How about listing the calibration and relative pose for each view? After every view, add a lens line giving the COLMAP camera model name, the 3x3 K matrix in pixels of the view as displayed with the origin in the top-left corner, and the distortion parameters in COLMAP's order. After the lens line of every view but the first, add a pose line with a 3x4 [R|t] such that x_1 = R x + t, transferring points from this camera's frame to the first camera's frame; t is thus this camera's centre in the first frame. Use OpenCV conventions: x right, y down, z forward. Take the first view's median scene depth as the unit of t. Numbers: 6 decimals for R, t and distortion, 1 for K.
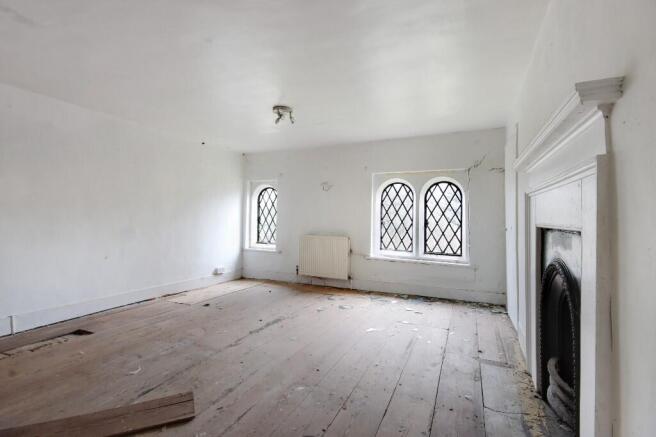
lens RADIAL K [[303.4, 0, 324.8], [0, 303.4, 213.9], [0, 0, 1]] dist [-0.003716, 0.000462]
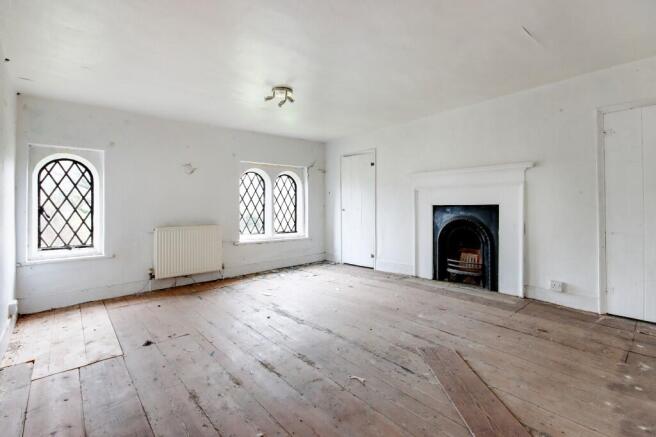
lens RADIAL K [[303.4, 0, 320.2], [0, 303.4, 201.8], [0, 0, 1]] dist [-0.003716, 0.000462]
pose [[0.417952, -0.008826, 0.908426, -0.643383], [-0.001911, 0.999942, 0.010595, -0.007036], [-0.908467, -0.006165, 0.417911, 0.314778]]
